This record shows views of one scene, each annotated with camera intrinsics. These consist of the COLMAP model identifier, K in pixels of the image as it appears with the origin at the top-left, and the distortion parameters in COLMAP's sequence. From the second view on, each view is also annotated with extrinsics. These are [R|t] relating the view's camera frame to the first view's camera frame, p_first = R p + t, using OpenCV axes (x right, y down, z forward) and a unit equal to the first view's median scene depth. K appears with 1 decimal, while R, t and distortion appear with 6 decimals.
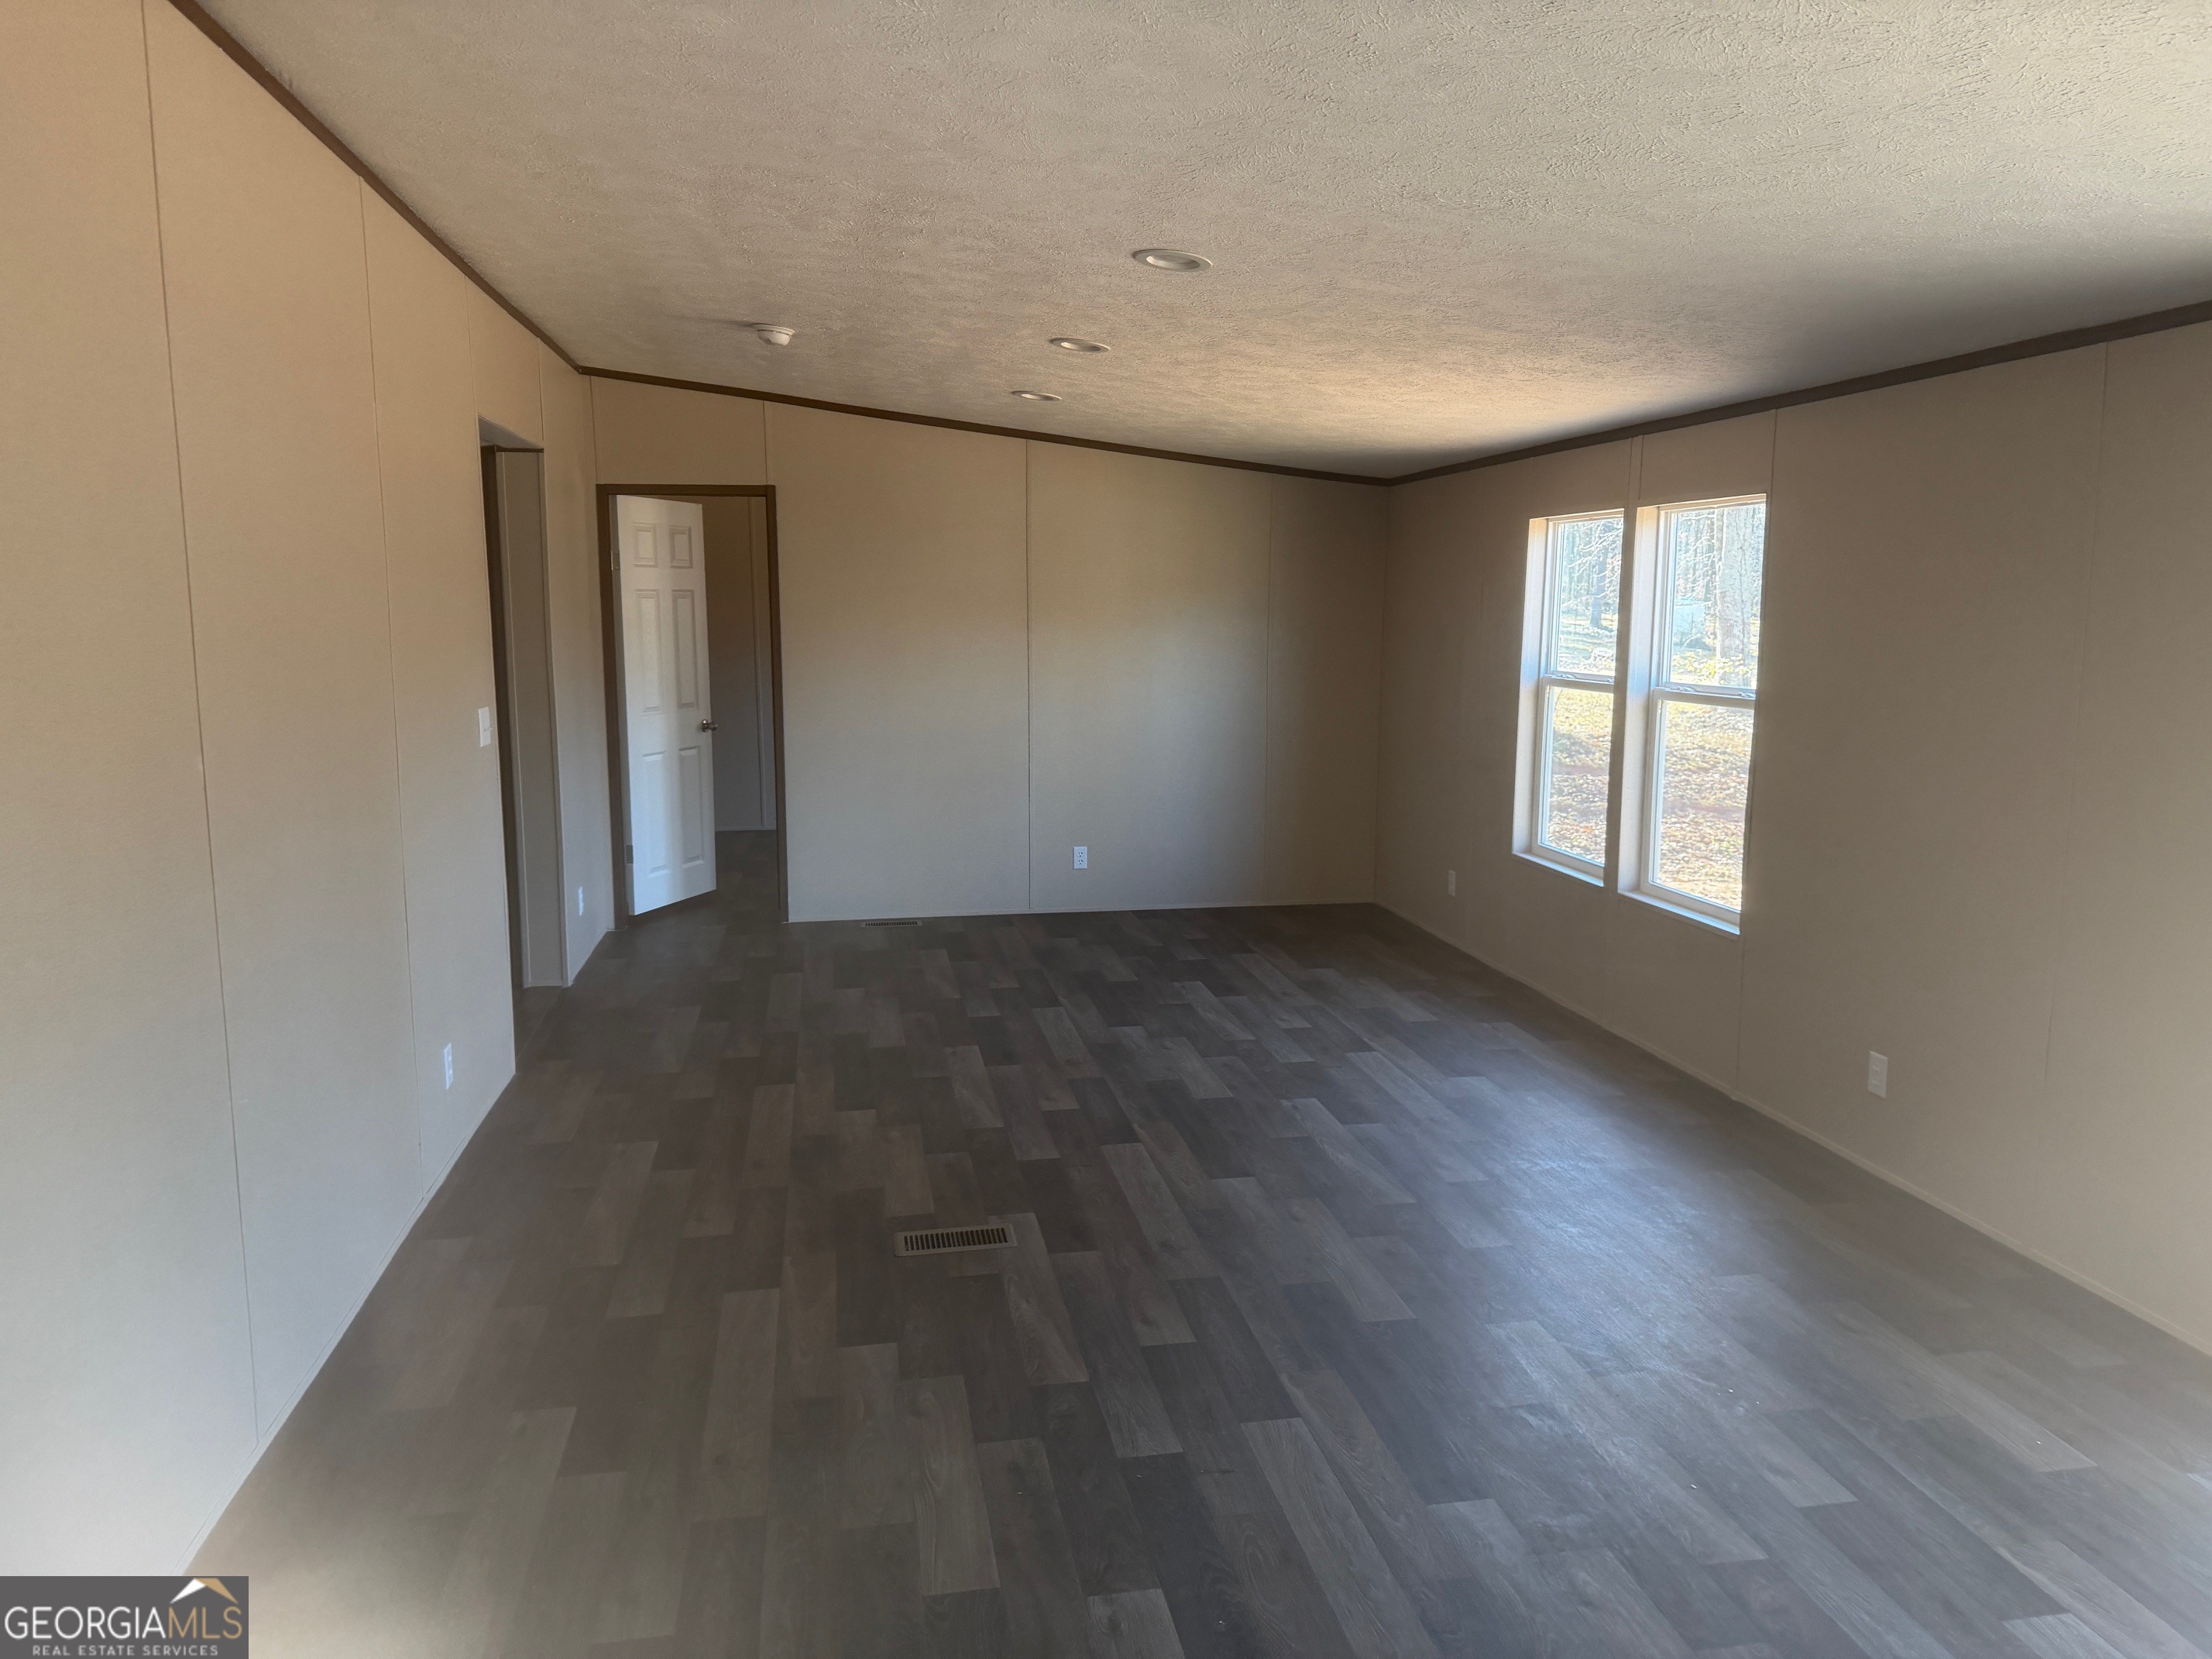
lens RADIAL K [[1574.9, 0, 1107.6], [0, 1574.9, 831.9], [0, 0, 1]] dist [0.050927, -0.072919]
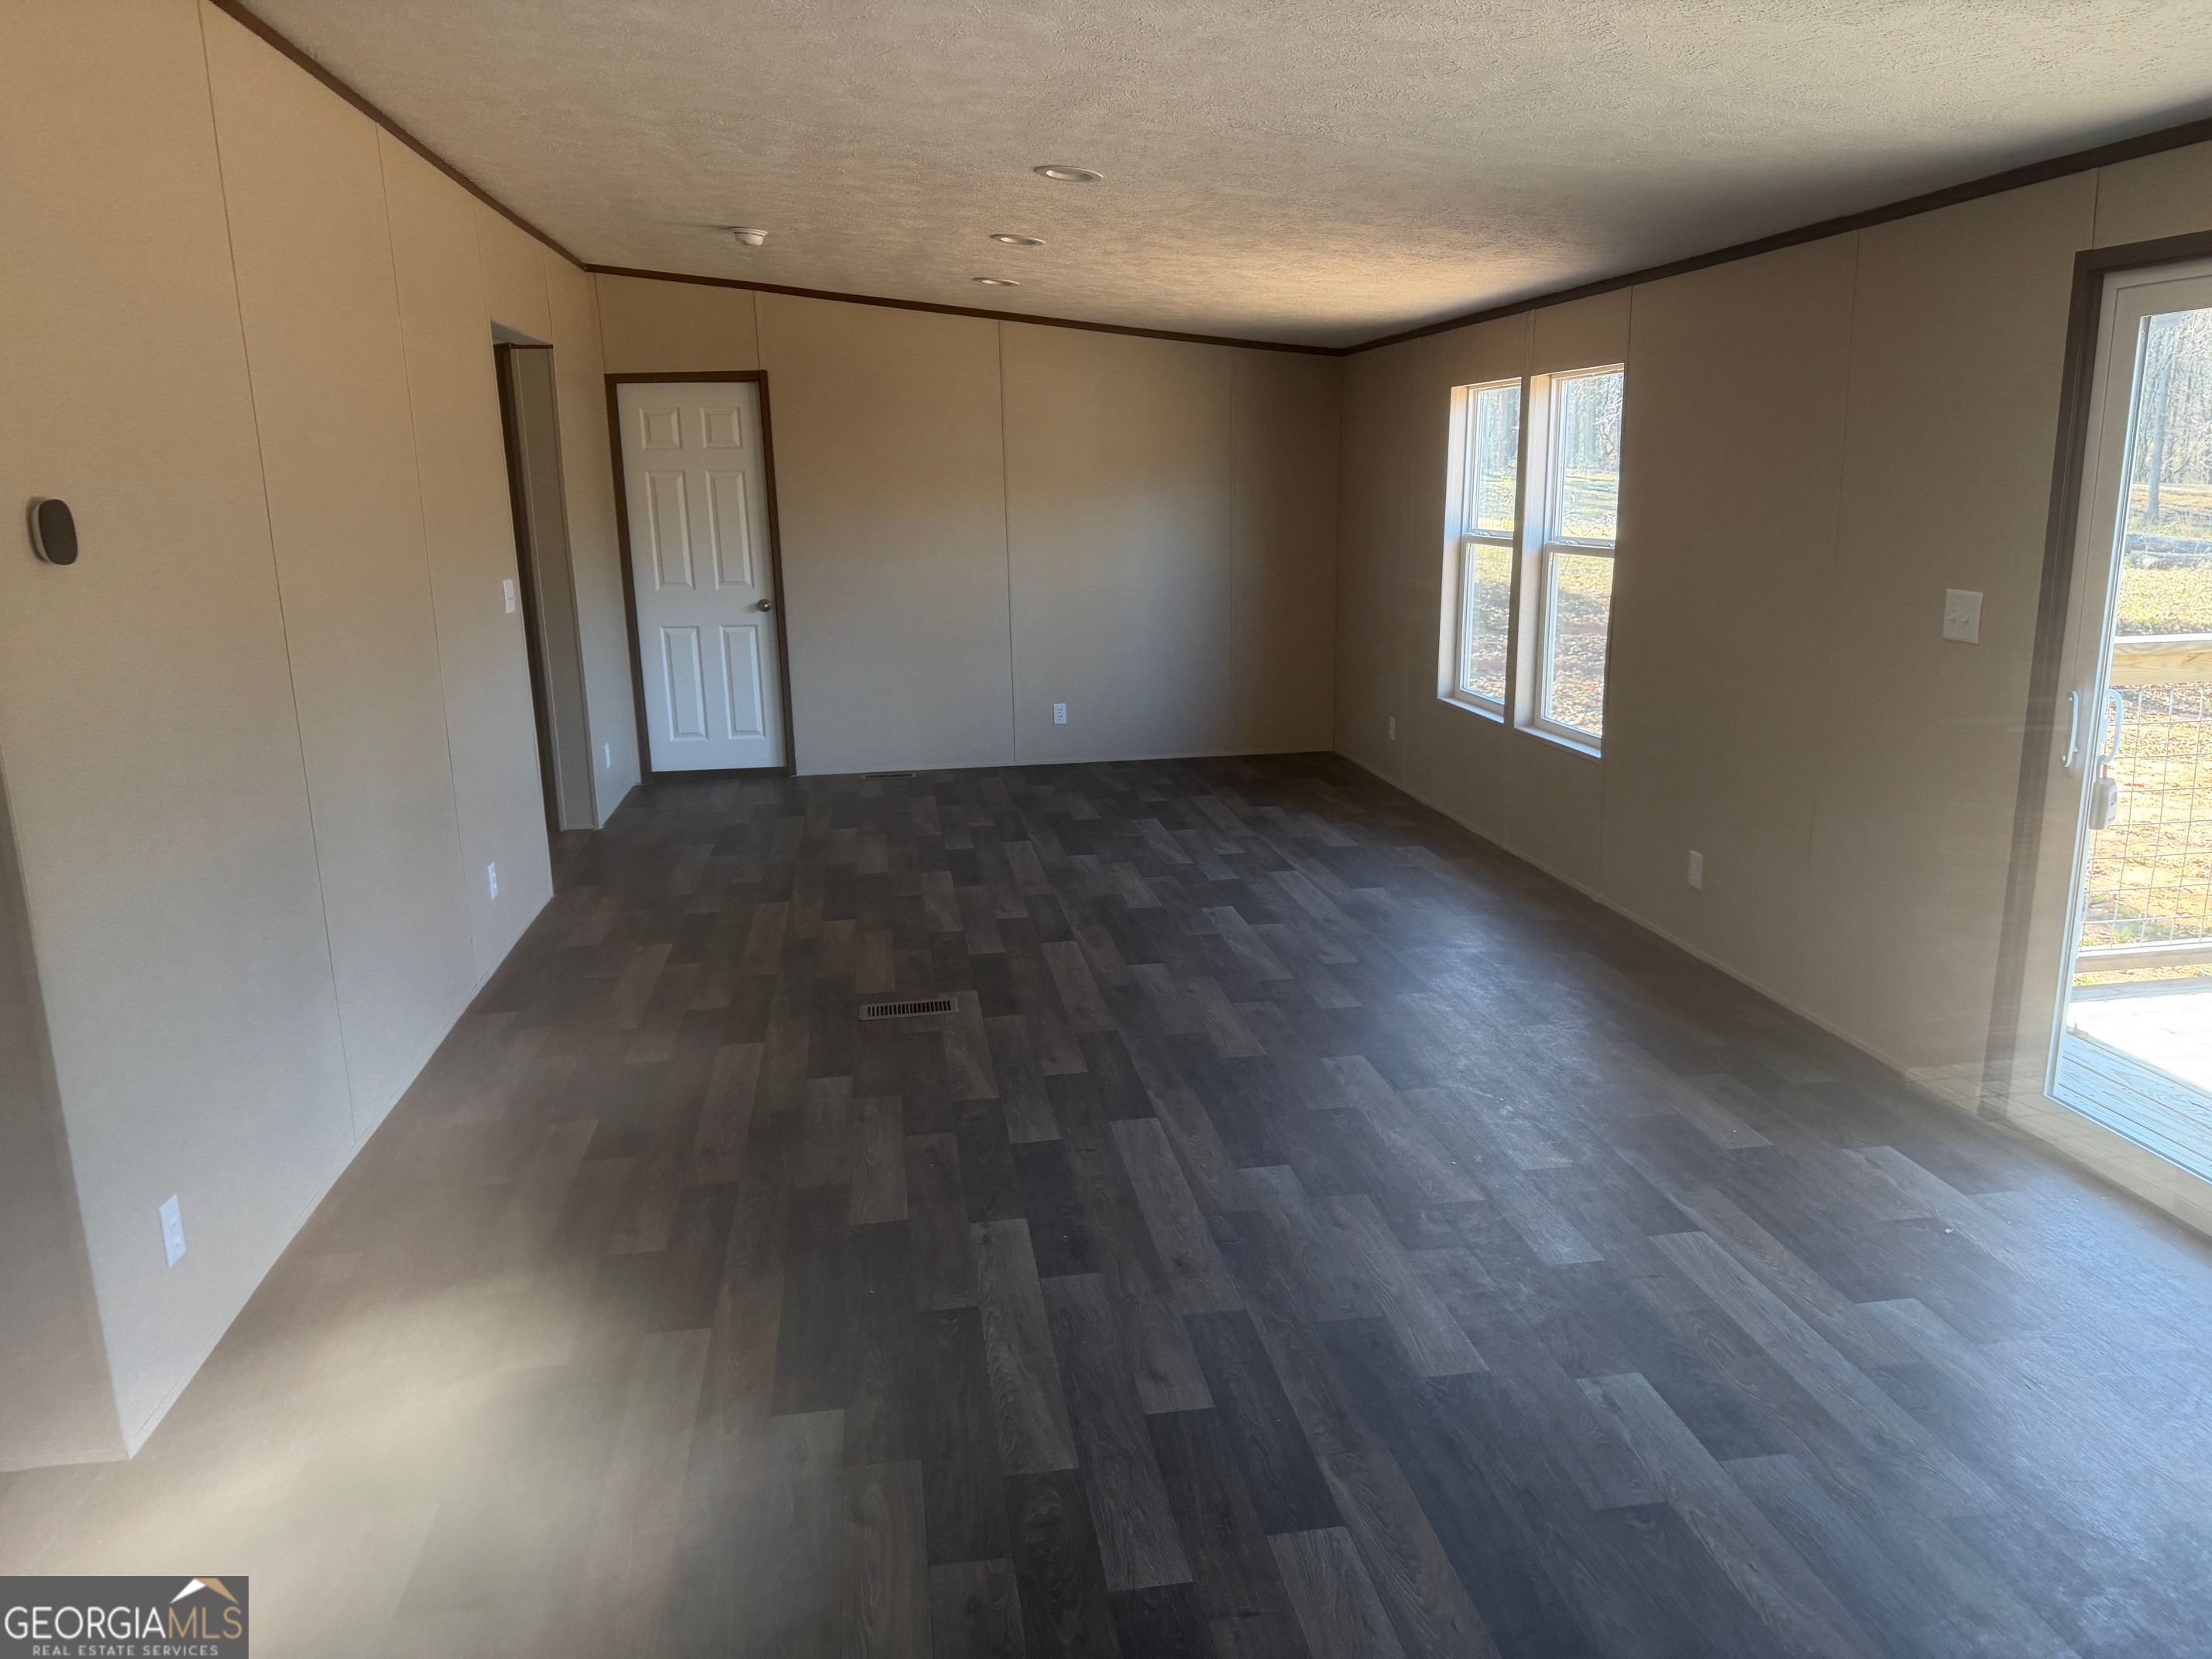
lens RADIAL K [[1574.9, 0, 1096.6], [0, 1574.9, 858.1], [0, 0, 1]] dist [0.050927, -0.072919]
pose [[0.999230, -0.014713, -0.036382, 0.077739], [0.018082, 0.995401, 0.094071, 0.023481], [0.034831, -0.094656, 0.994901, -0.163545]]
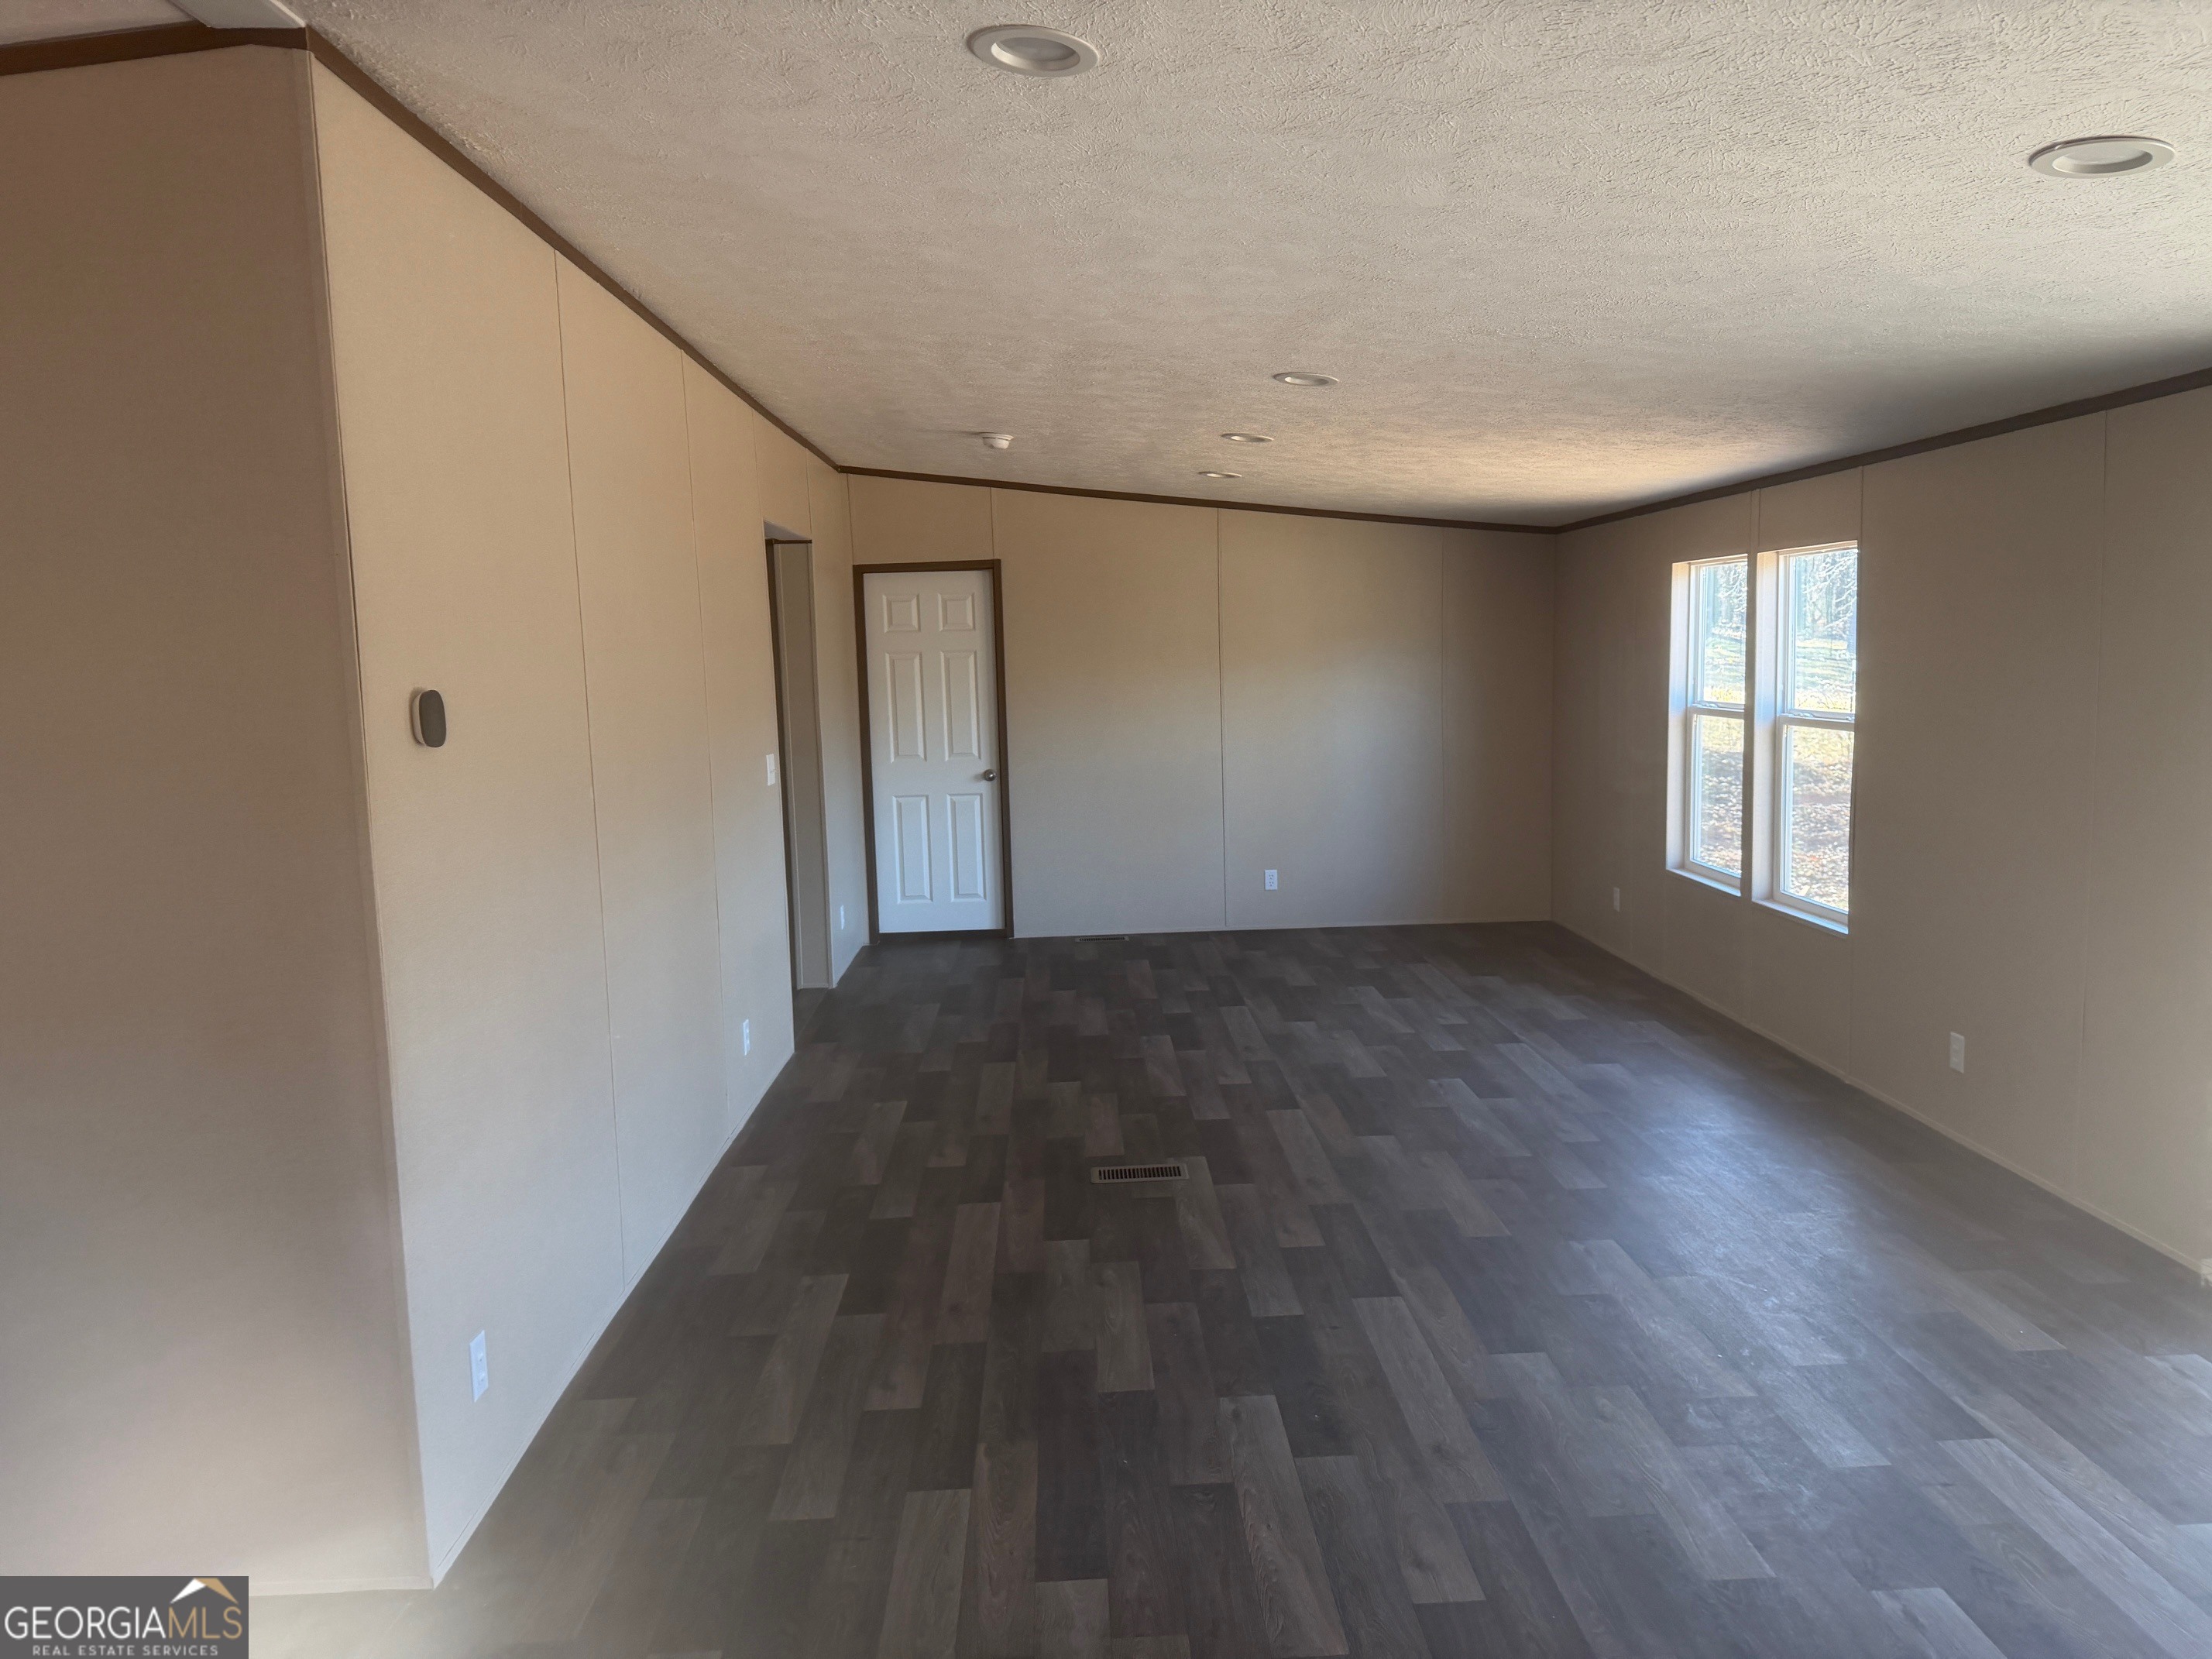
lens RADIAL K [[1574.9, 0, 1099.4], [0, 1574.9, 833.7], [0, 0, 1]] dist [0.050927, -0.072919]
pose [[0.988299, -0.013928, -0.151892, 0.051708], [0.009902, 0.999580, -0.027235, 0.020464], [0.152208, 0.025412, 0.988022, -0.188499]]
